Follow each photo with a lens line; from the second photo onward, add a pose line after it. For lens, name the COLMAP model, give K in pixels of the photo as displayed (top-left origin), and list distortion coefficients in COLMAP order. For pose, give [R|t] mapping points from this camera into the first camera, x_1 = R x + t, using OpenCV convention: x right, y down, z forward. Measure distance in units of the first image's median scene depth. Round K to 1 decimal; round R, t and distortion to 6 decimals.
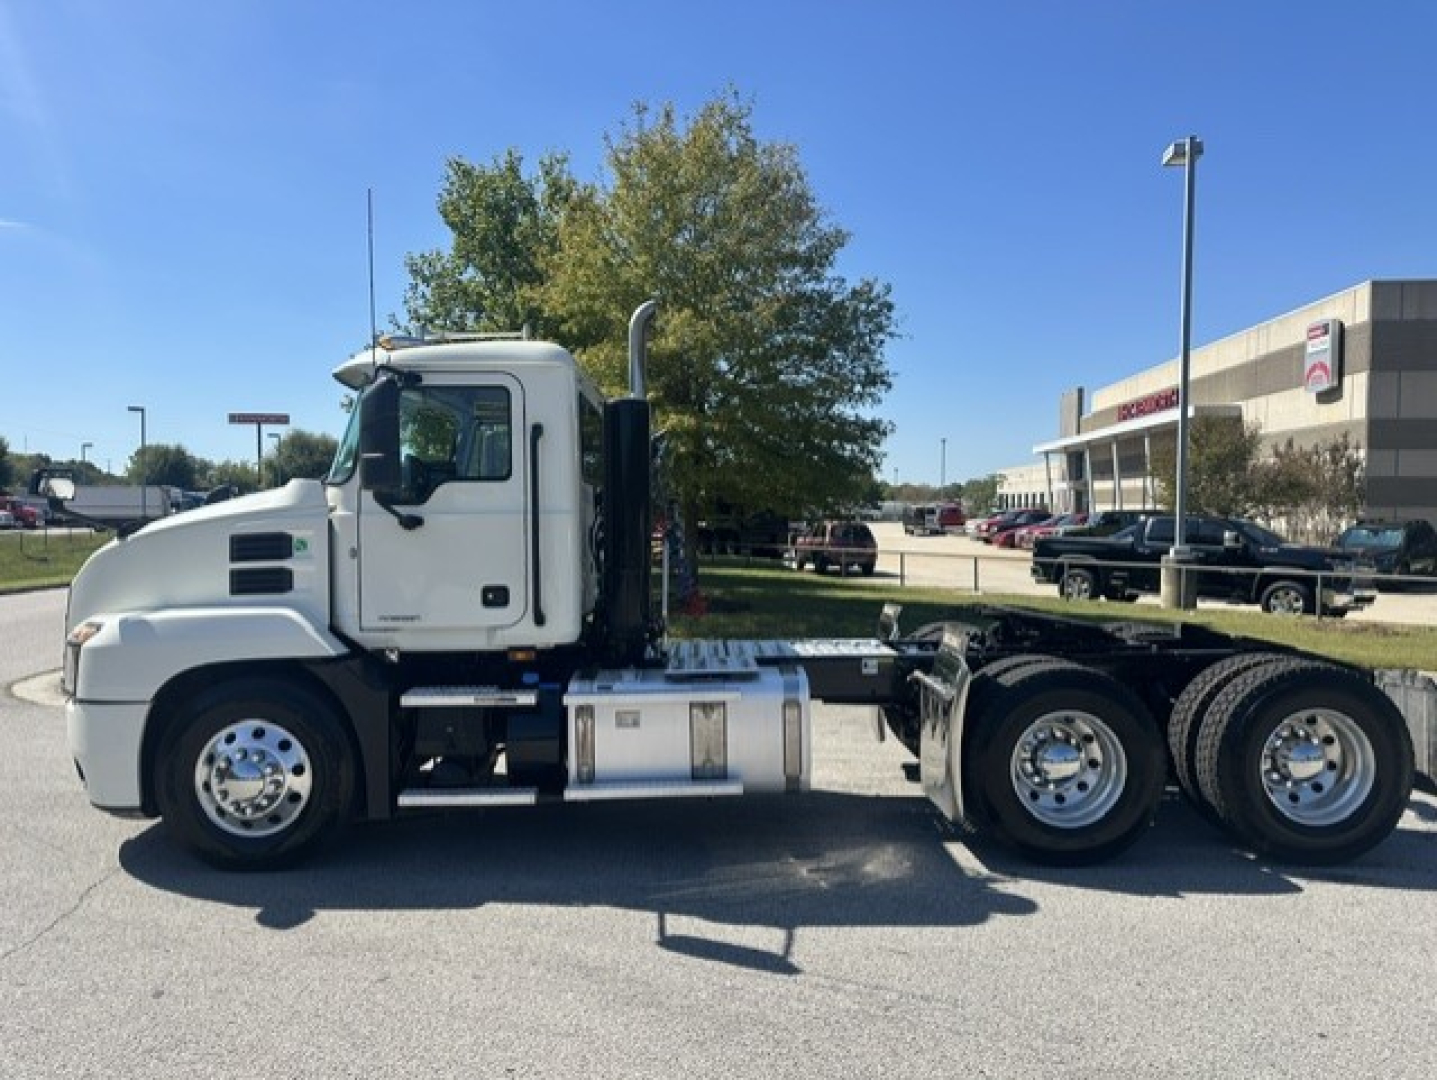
lens RADIAL K [[1015.9, 0, 718.5], [0, 1015.9, 540.0], [0, 0, 1]] dist [0.016161, -0.000542]
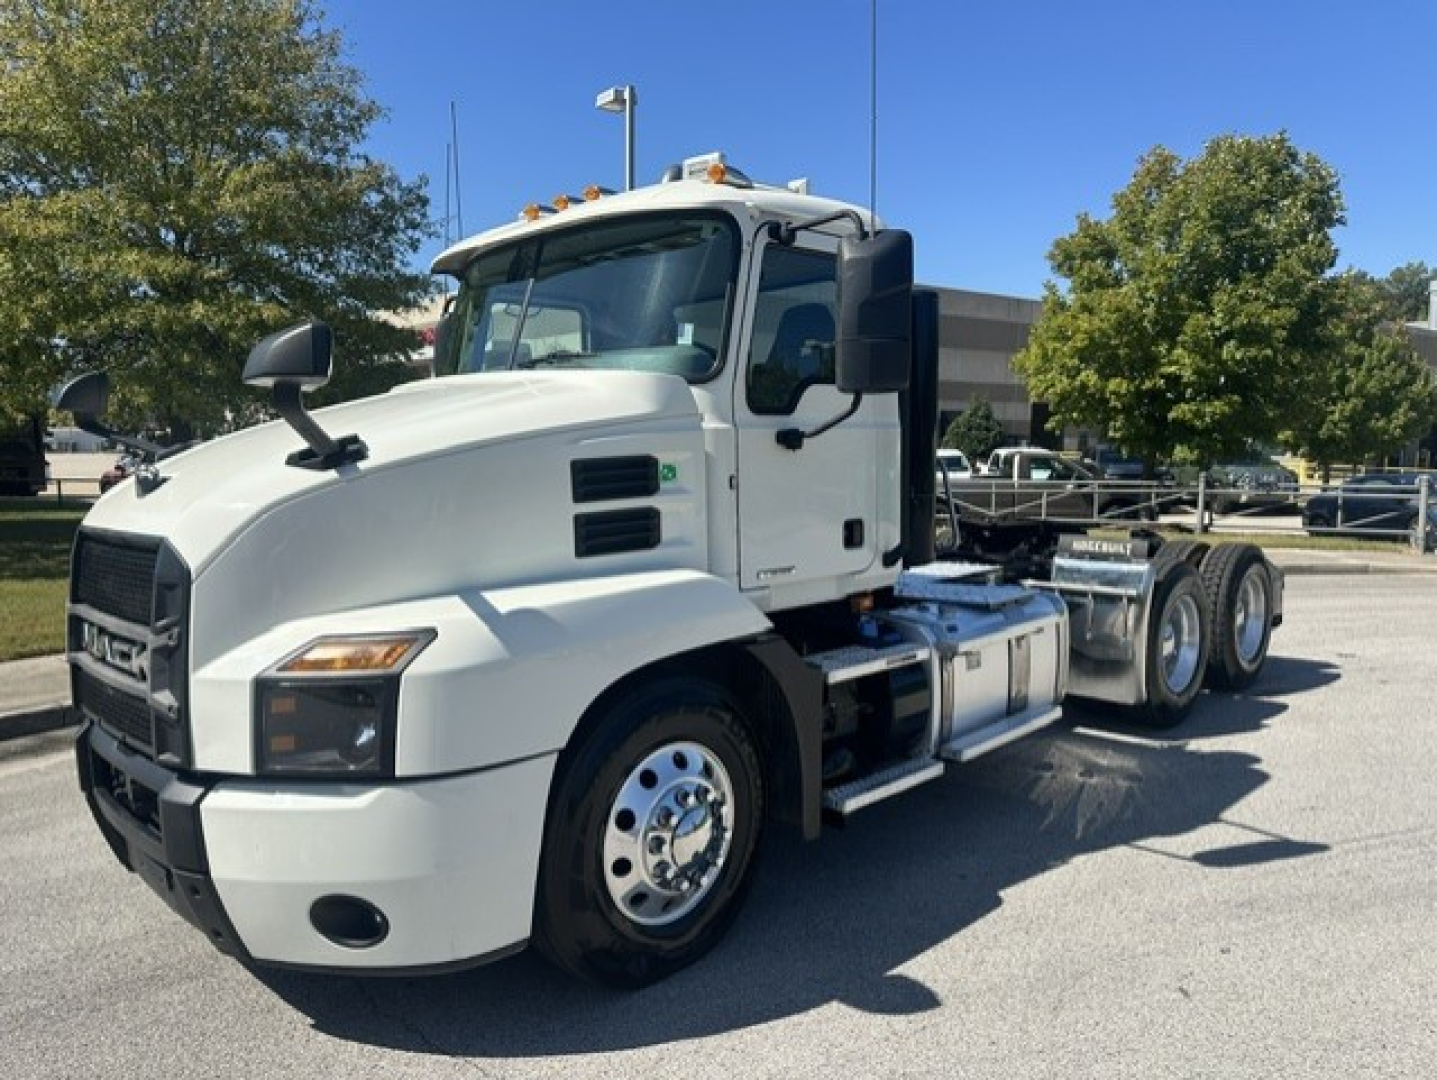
lens RADIAL K [[1015.9, 0, 718.5], [0, 1015.9, 540.0], [0, 0, 1]] dist [0.016161, -0.000542]
pose [[0.704619, -0.063609, 0.706729, -0.856970], [0.013027, 0.996966, 0.076744, -0.001491], [-0.709466, -0.044868, 0.703310, 0.521194]]
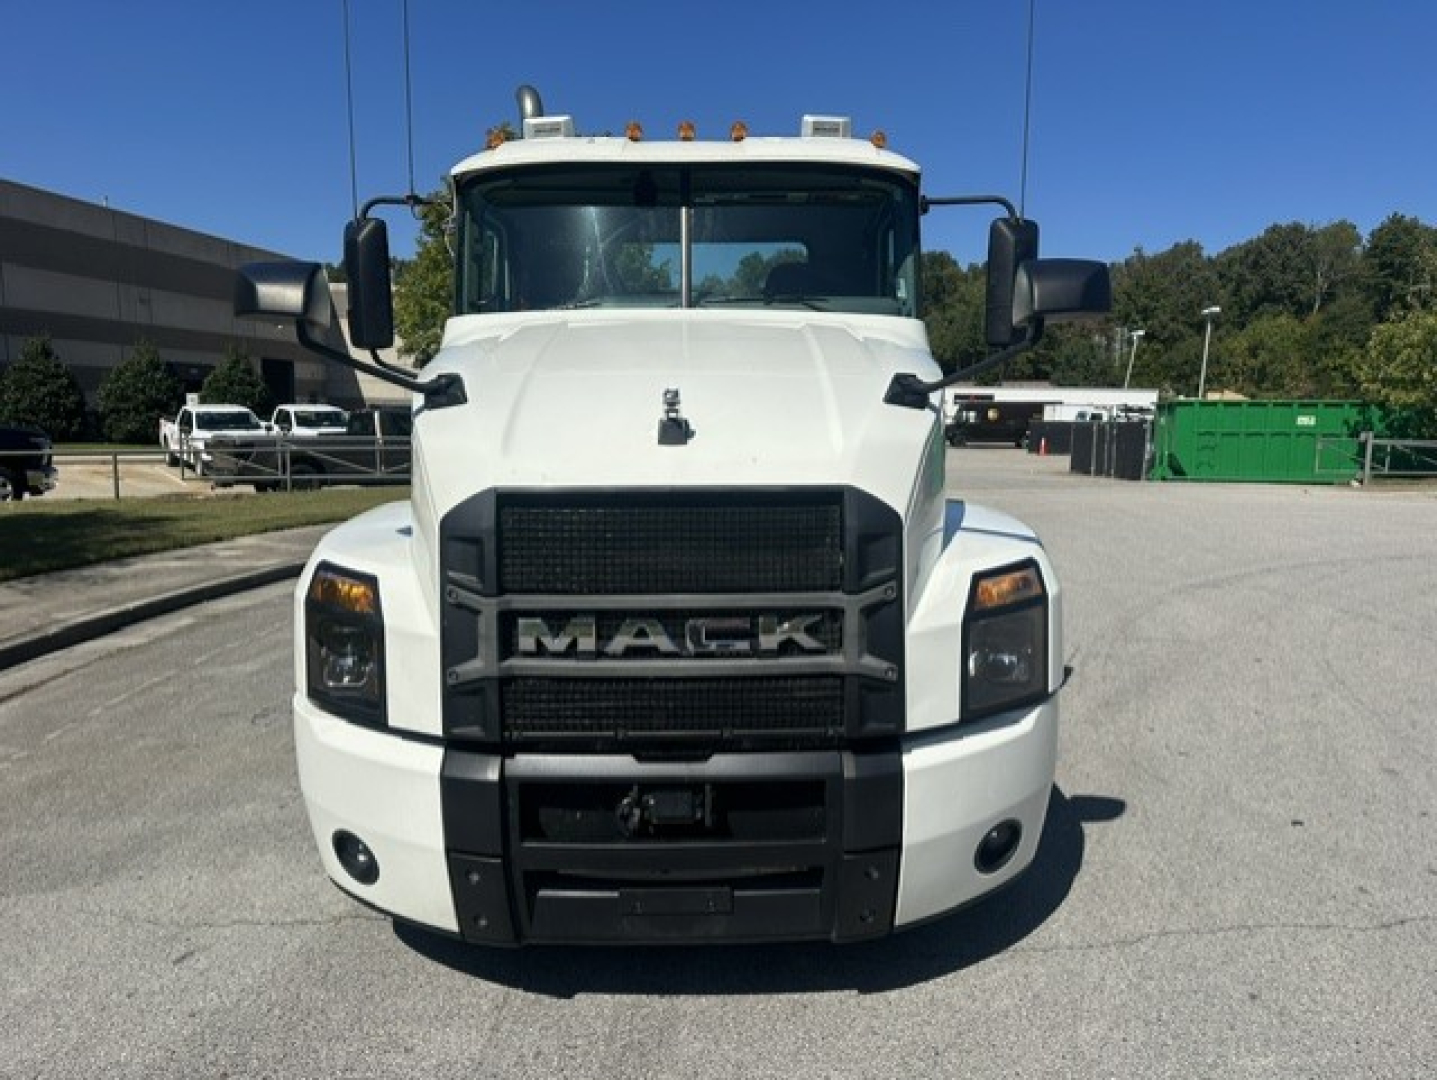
lens RADIAL K [[1015.9, 0, 718.5], [0, 1015.9, 540.0], [0, 0, 1]] dist [0.016161, -0.000542]
pose [[-0.009360, -0.124734, 0.992146, -1.151513], [0.010134, 0.992127, 0.124827, 0.001808], [-0.999905, 0.011223, -0.008023, 1.177104]]
